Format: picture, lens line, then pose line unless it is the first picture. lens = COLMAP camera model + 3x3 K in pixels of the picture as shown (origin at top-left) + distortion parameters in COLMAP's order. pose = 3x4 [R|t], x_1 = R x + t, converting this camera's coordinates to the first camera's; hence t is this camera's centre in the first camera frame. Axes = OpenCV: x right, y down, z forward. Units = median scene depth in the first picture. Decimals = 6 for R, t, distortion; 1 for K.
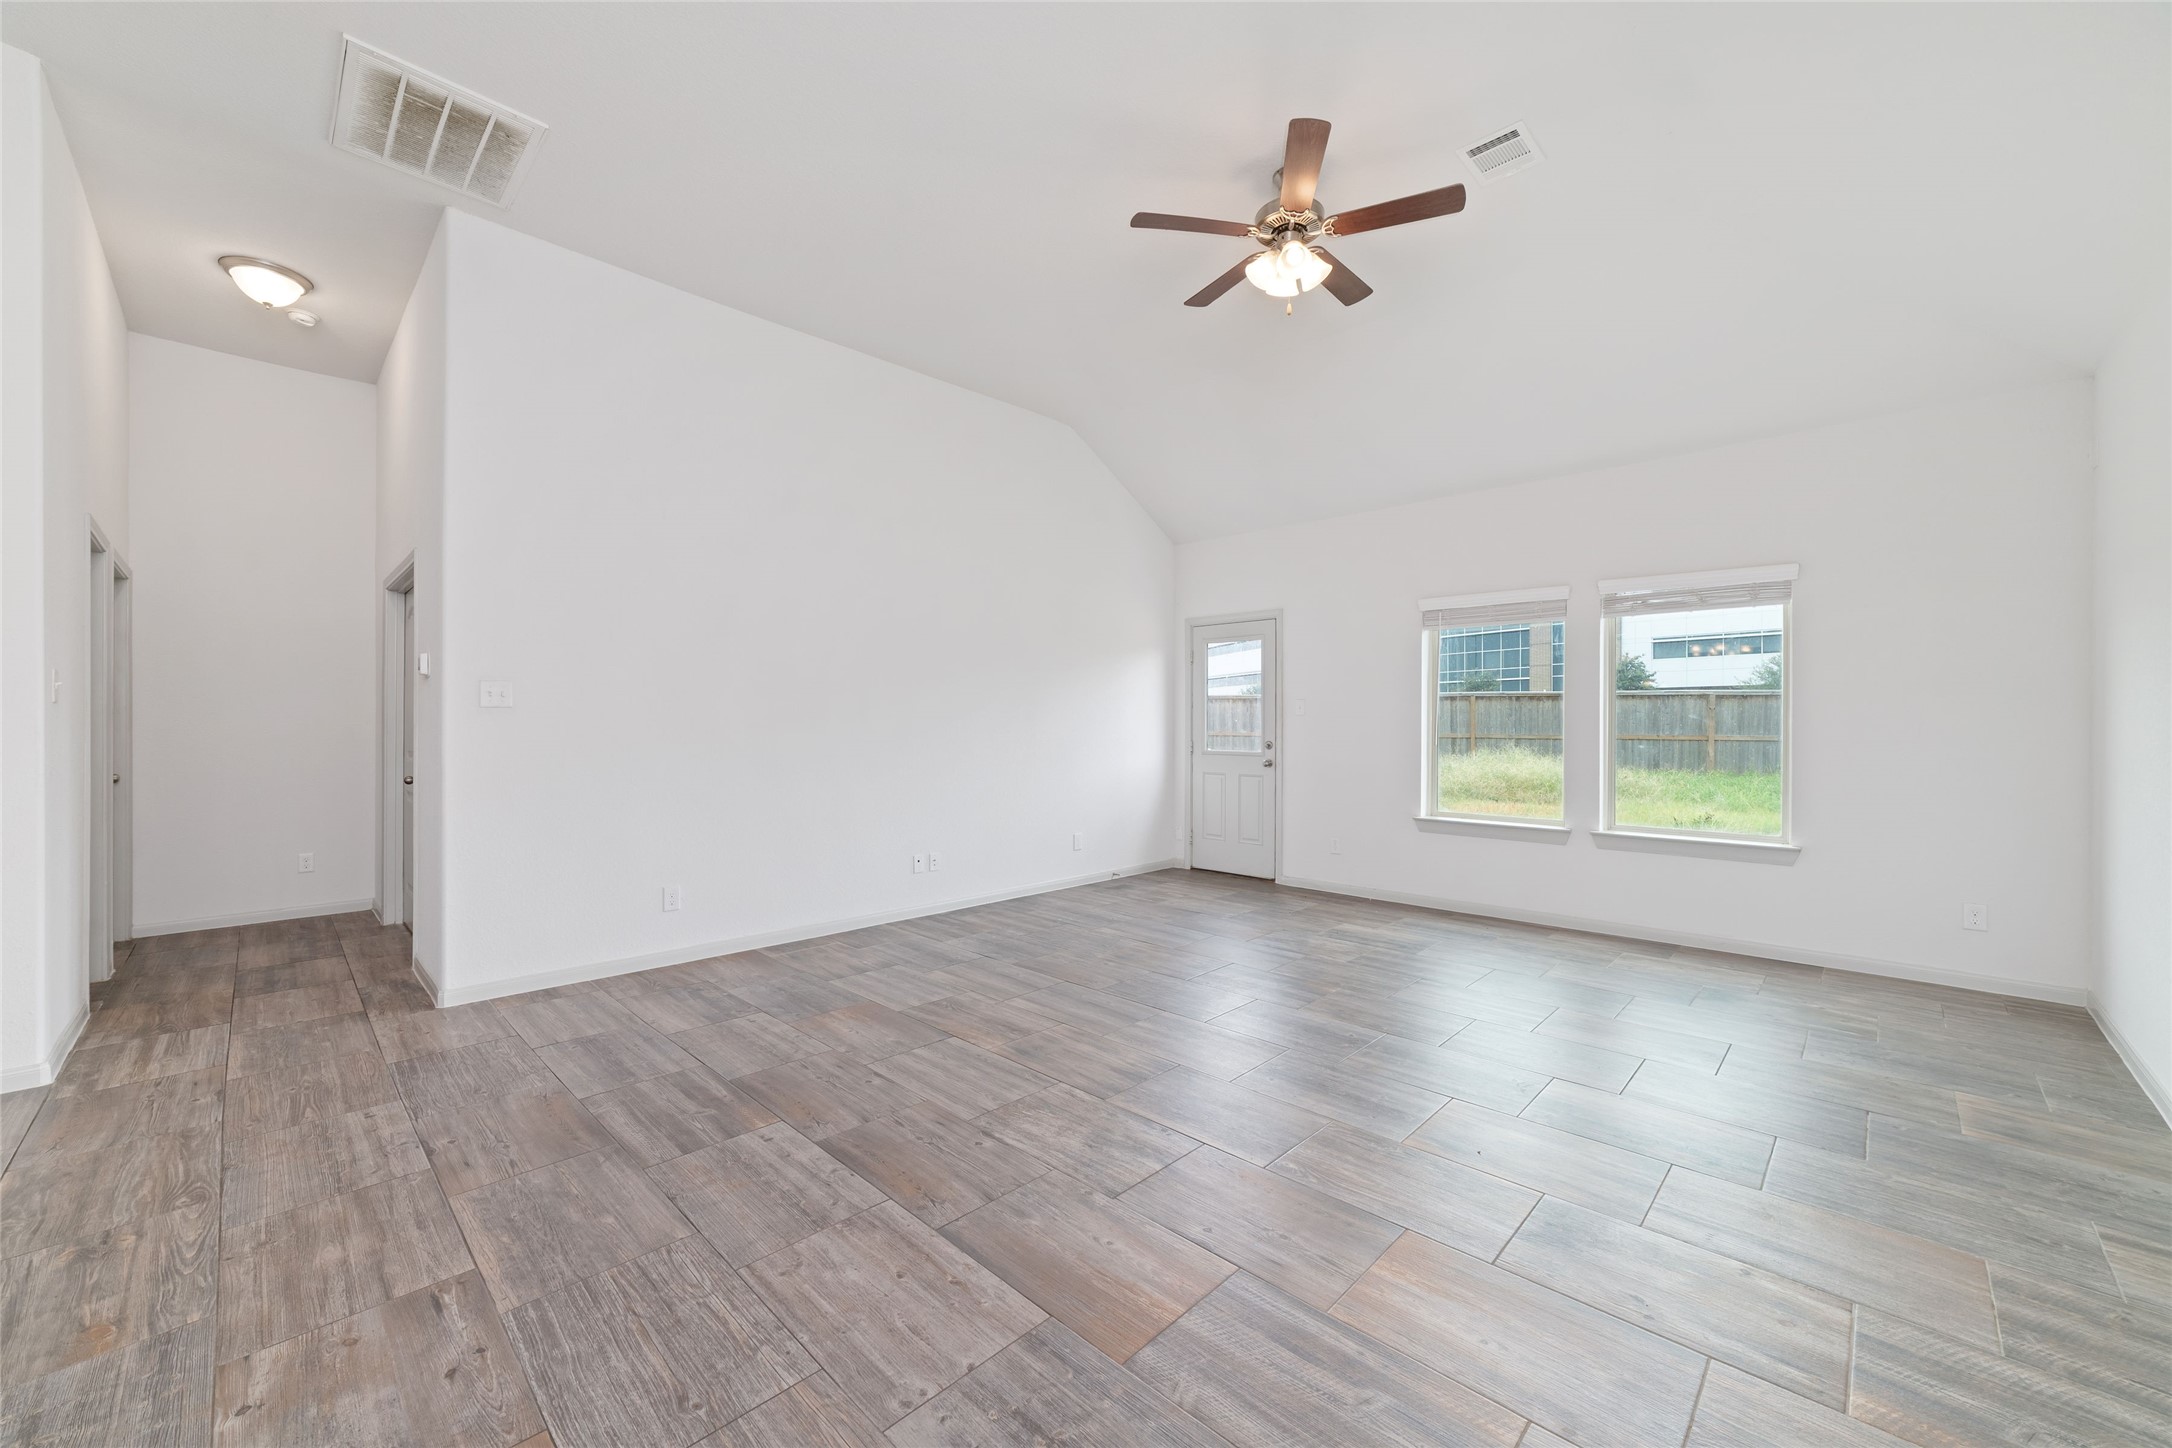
lens RADIAL K [[835.8, 0, 1092.9], [0, 835.8, 726.6], [0, 0, 1]] dist [-0.029119, 0.011877]
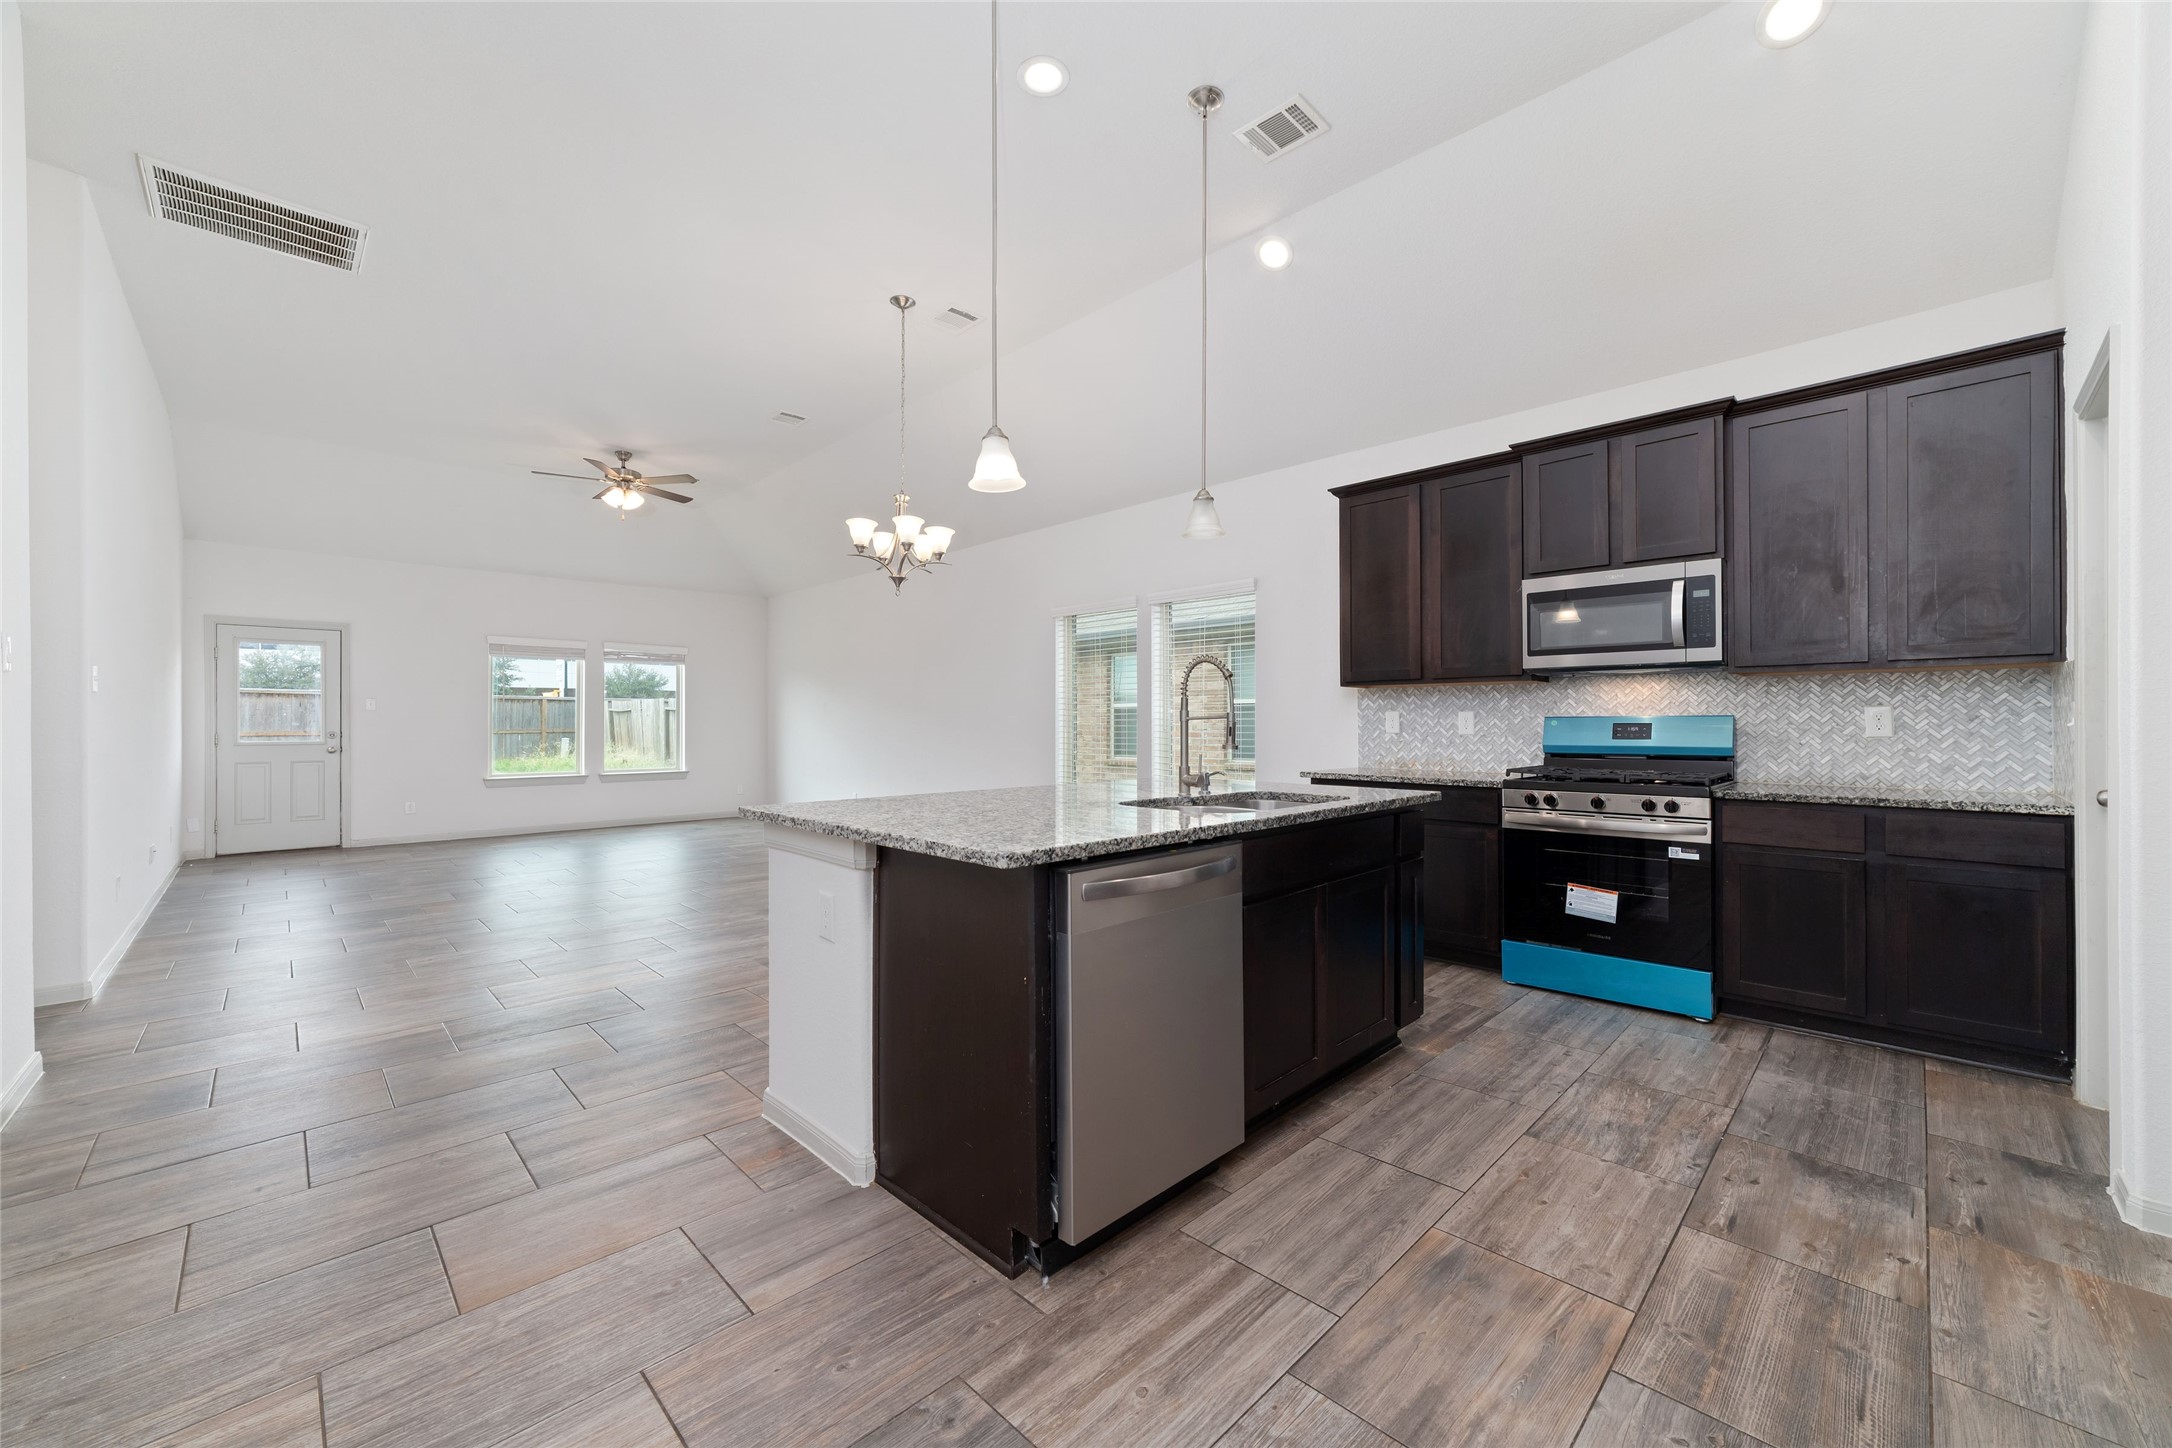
lens RADIAL K [[835.8, 0, 1092.9], [0, 835.8, 726.6], [0, 0, 1]] dist [-0.029119, 0.011877]
pose [[0.020866, -0.006460, 0.999761, -1.899673], [0.005496, 0.999965, 0.006347, 0.017716], [-0.999767, 0.005362, 0.020901, -0.252800]]
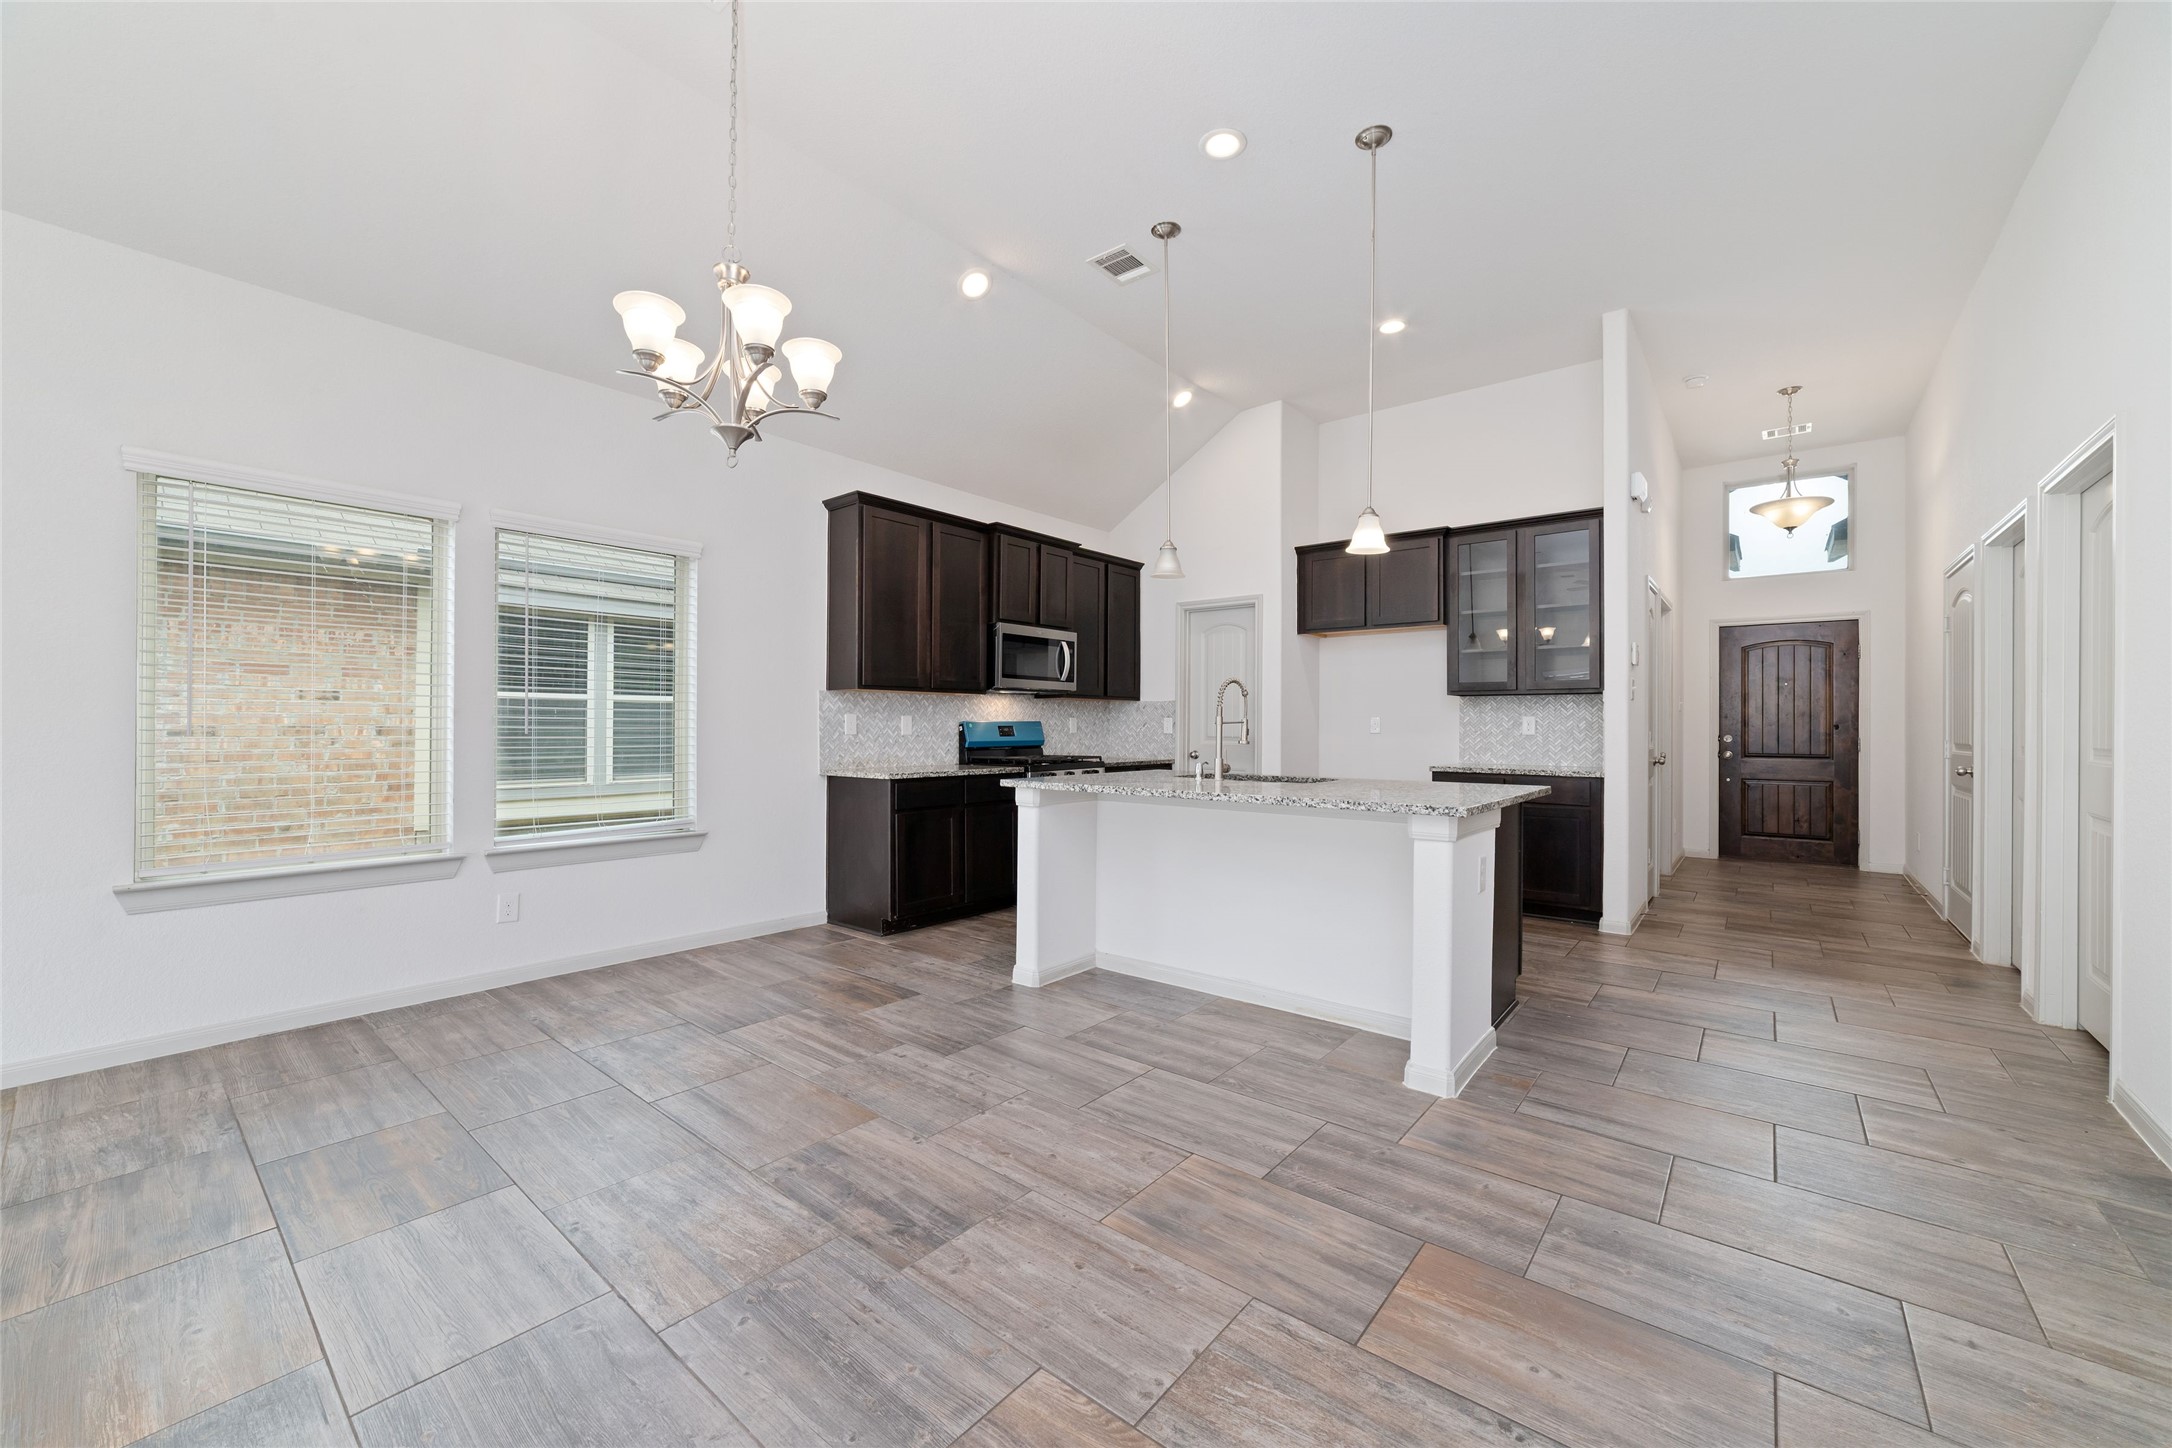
lens RADIAL K [[838.0, 0, 1088.9], [0, 838.0, 719.3], [0, 0, 1]] dist [-0.023466, 0.006678]
pose [[-0.996973, -0.006359, -0.077489, -0.755963], [-0.005945, 0.999967, -0.005567, 0.018913], [0.077522, -0.005089, -0.996978, 0.819167]]
